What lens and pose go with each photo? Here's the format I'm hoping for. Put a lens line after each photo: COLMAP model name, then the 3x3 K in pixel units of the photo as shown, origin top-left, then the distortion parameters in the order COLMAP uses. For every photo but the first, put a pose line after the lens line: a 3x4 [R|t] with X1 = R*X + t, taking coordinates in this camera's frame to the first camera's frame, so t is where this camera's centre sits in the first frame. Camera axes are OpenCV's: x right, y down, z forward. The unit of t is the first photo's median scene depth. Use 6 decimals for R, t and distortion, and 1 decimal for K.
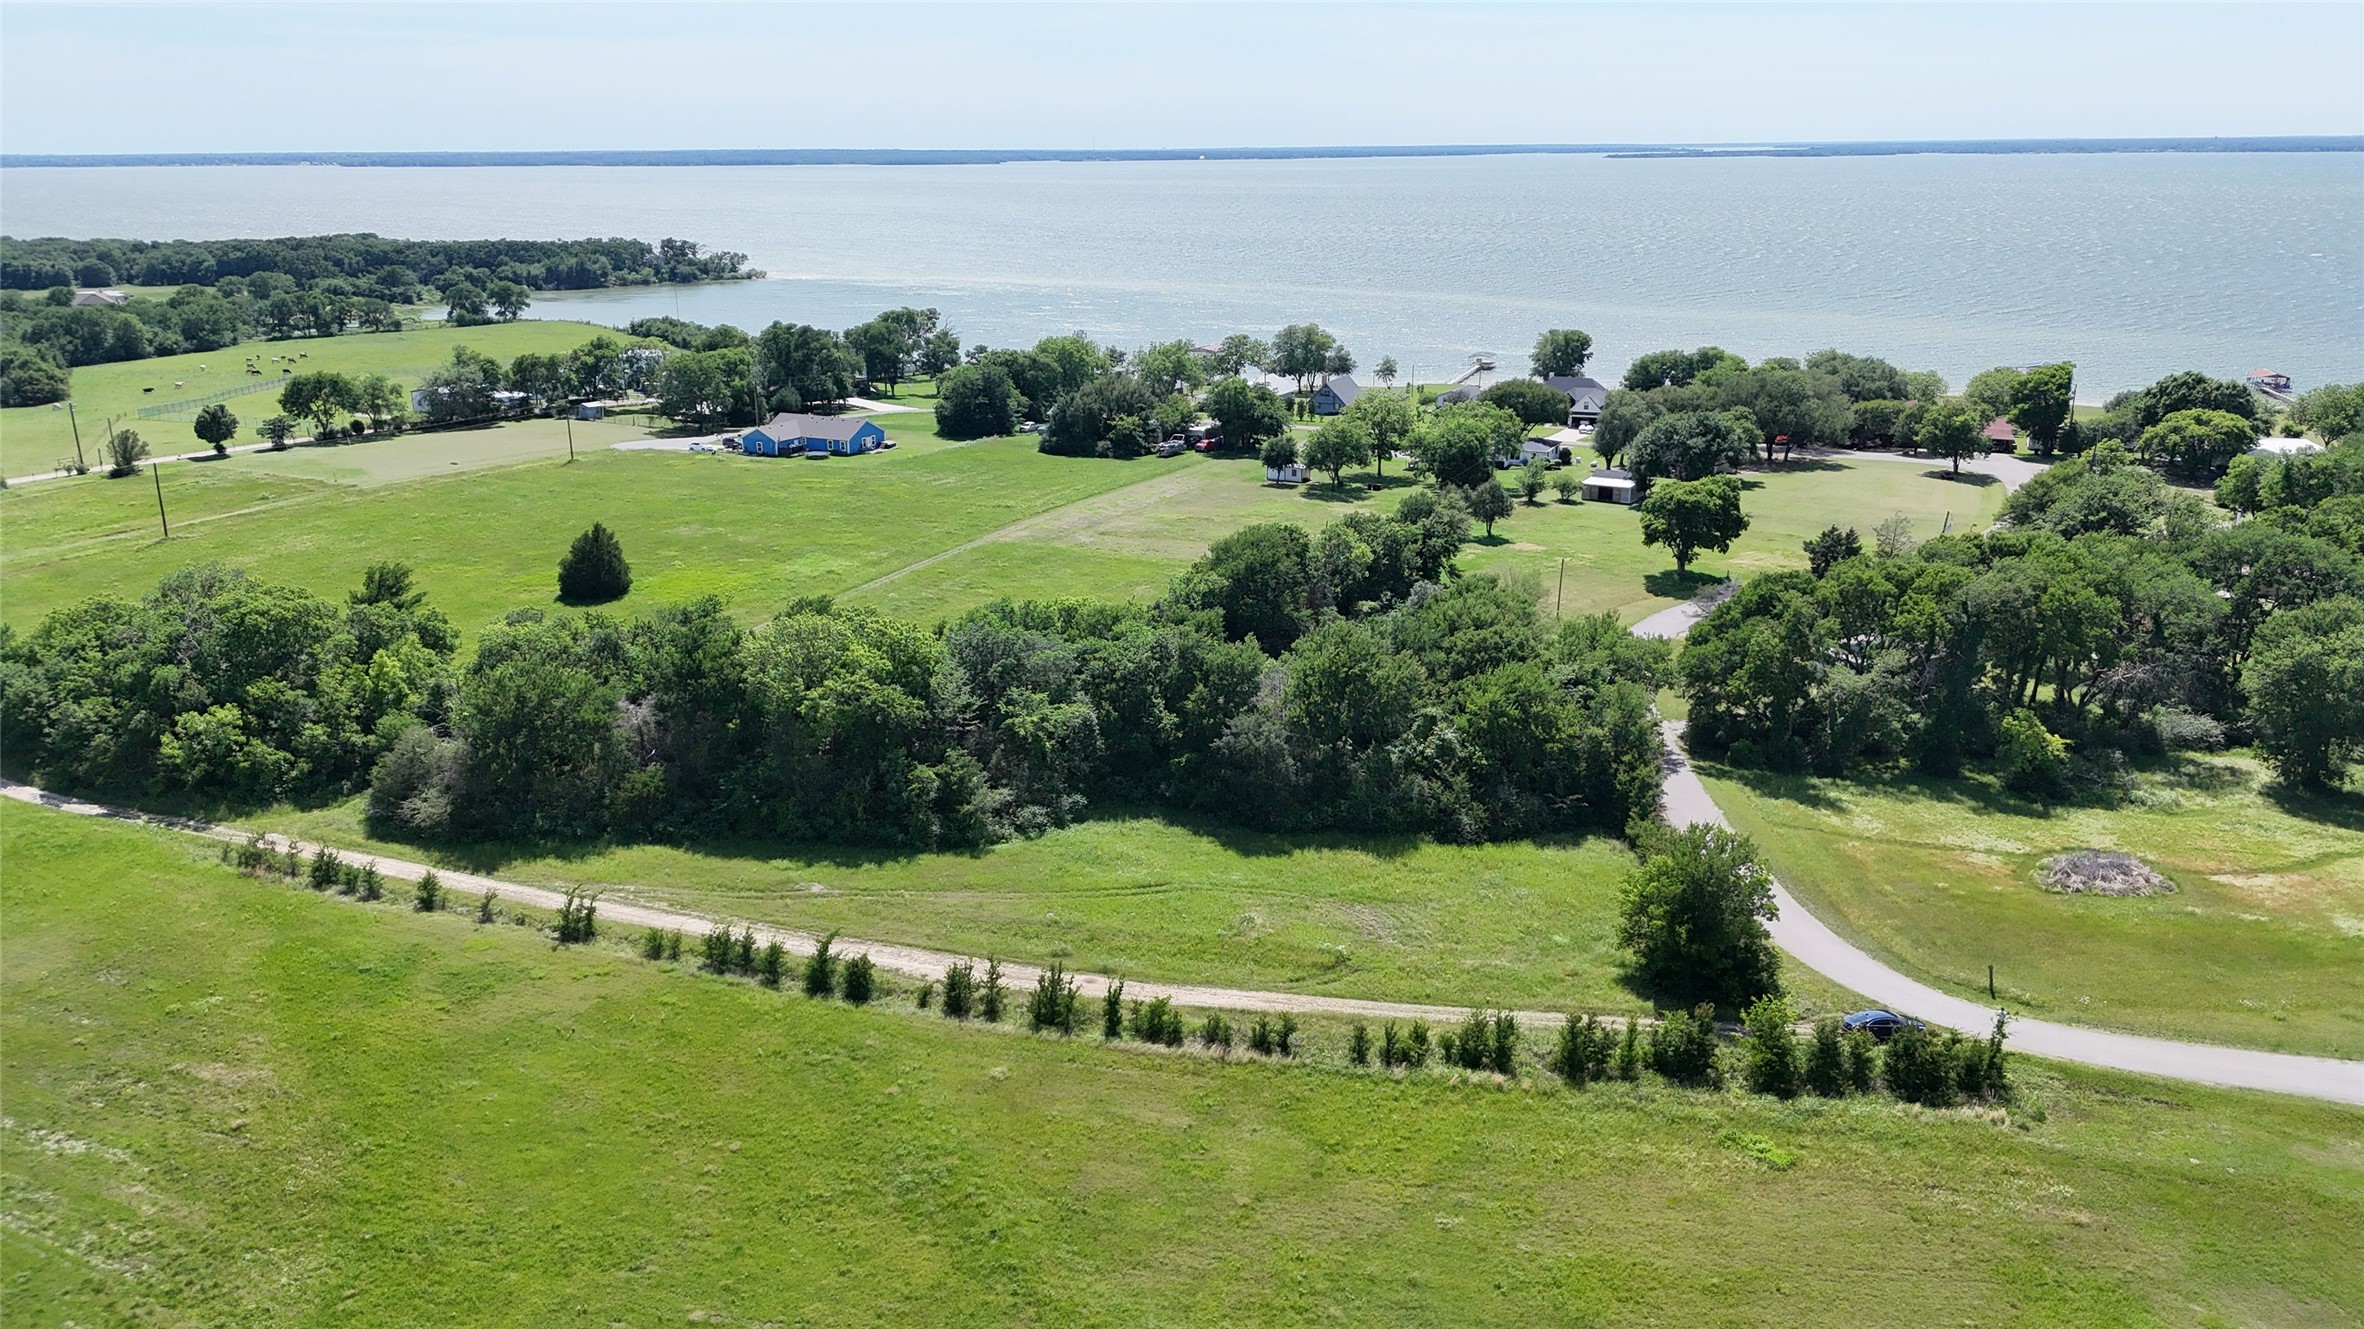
lens RADIAL K [[1727.6, 0, 1191.7], [0, 1727.6, 674.7], [0, 0, 1]] dist [0.077525, -0.078858]
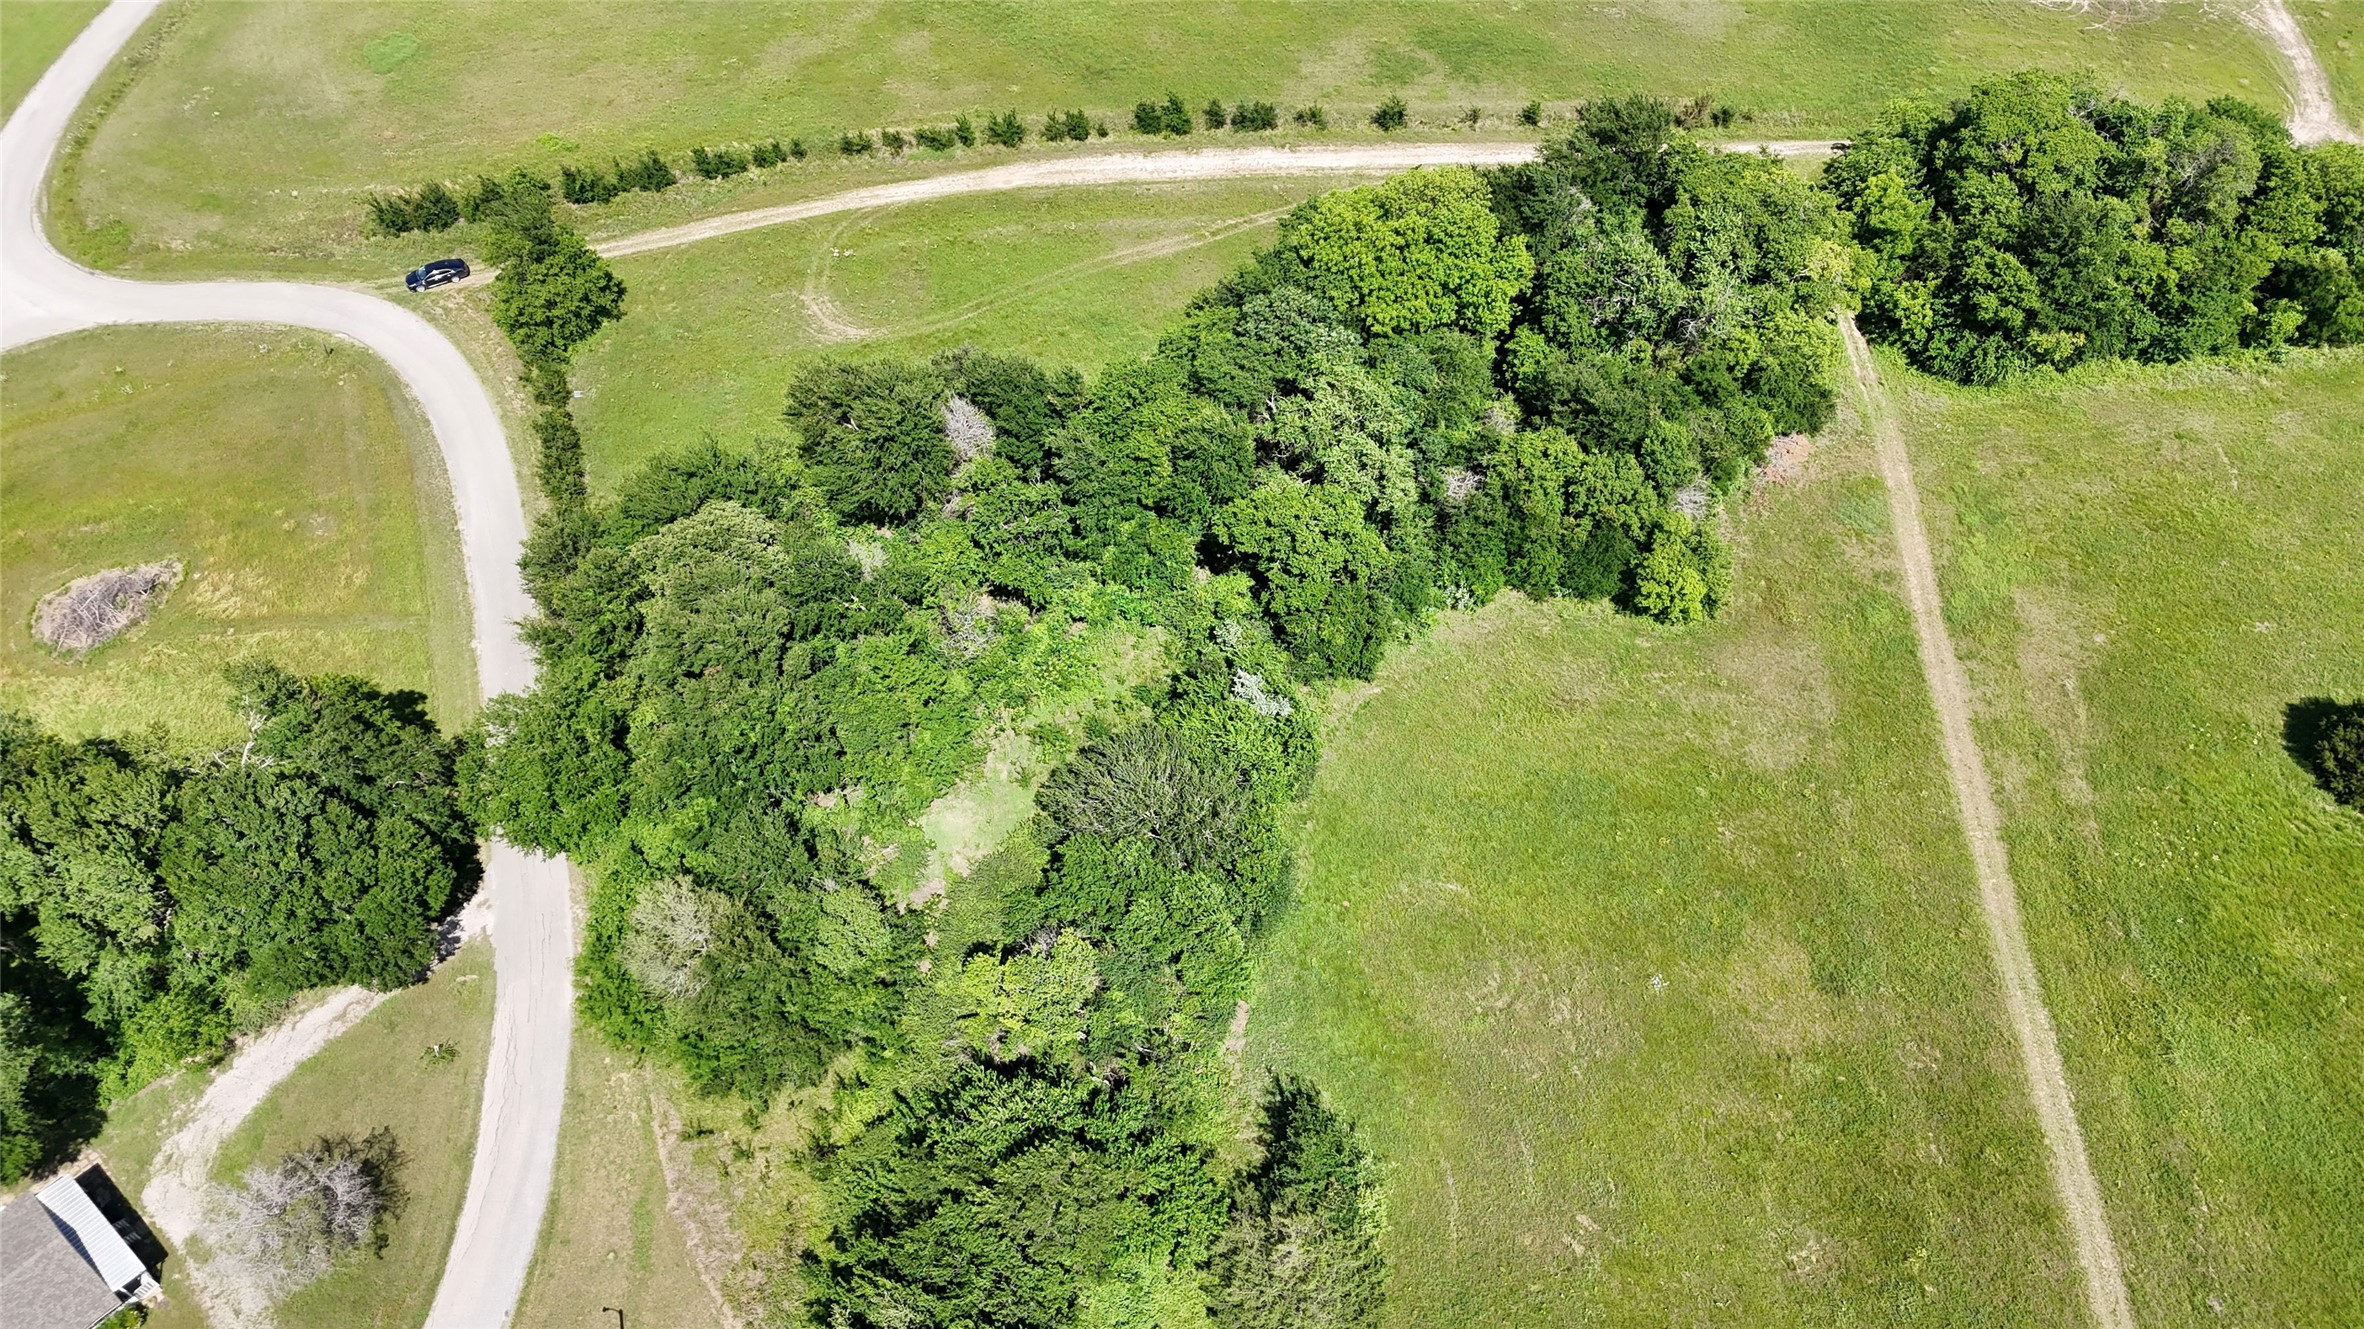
lens RADIAL K [[1727.6, 0, 1189.5], [0, 1727.6, 655.3], [0, 0, 1]] dist [0.077525, -0.078858]
pose [[-0.937677, 0.283413, -0.201093, 0.130302], [-0.083739, 0.377344, 0.922279, -0.662613], [0.337267, 0.881640, -0.330095, 1.261138]]
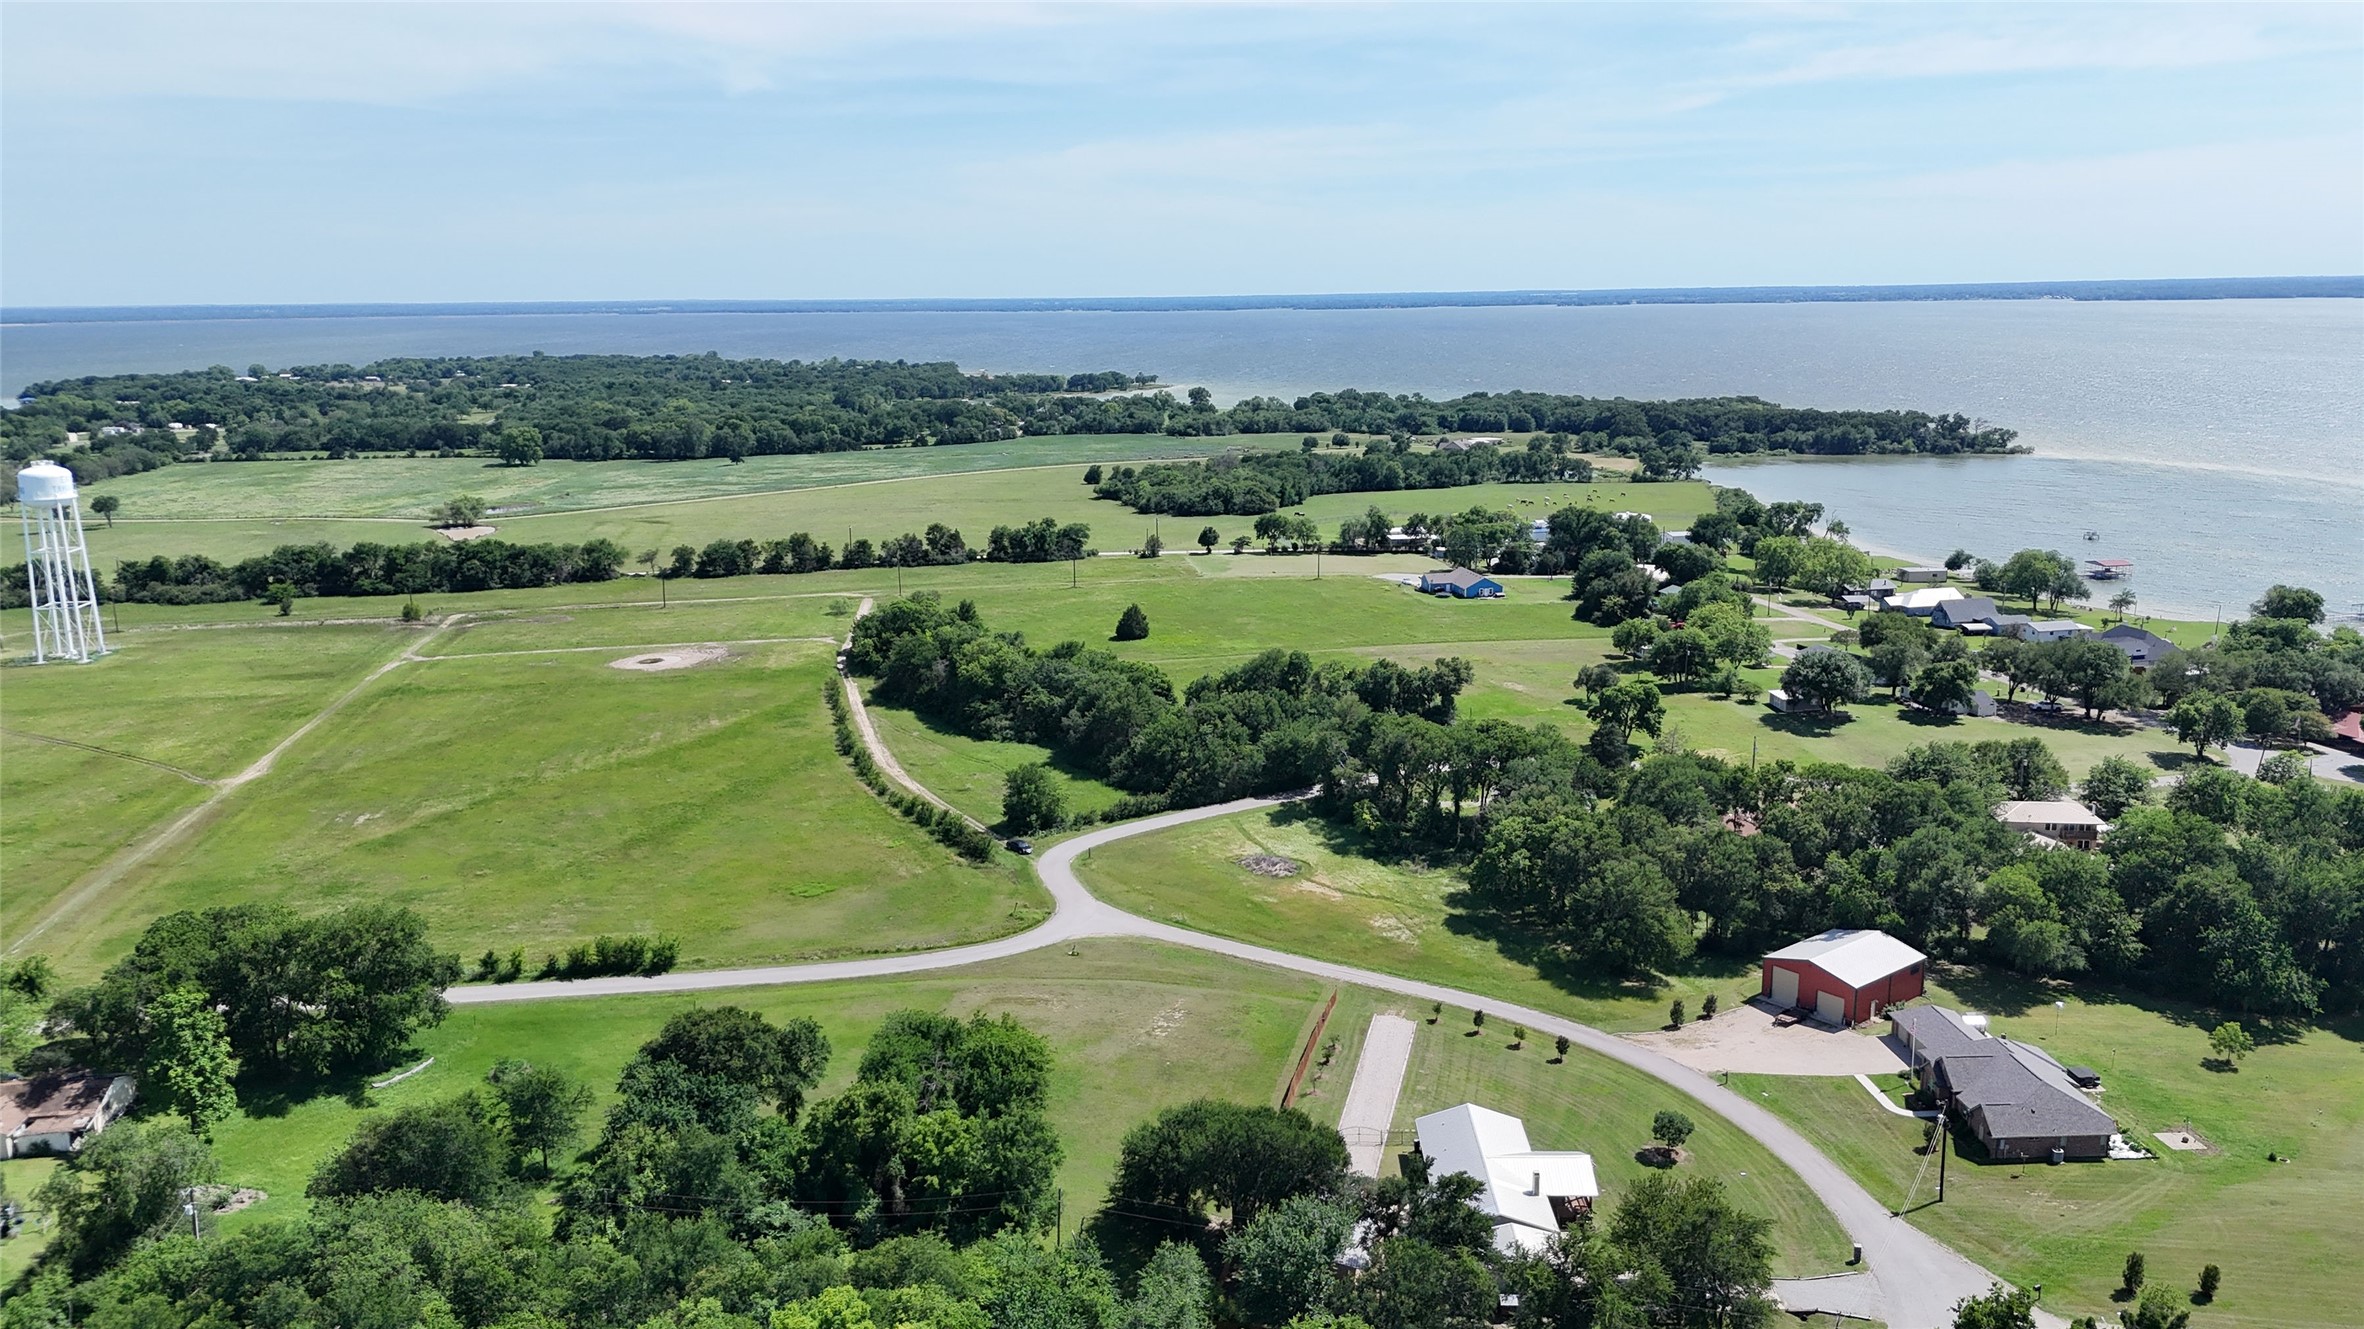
lens RADIAL K [[1727.6, 0, 1193.6], [0, 1727.6, 667.6], [0, 0, 1]] dist [0.077525, -0.078858]
pose [[0.607240, 0.167964, -0.776561, 1.576699], [-0.223320, 0.974078, 0.036058, -0.125879], [0.762488, 0.151526, 0.629009, -0.251365]]
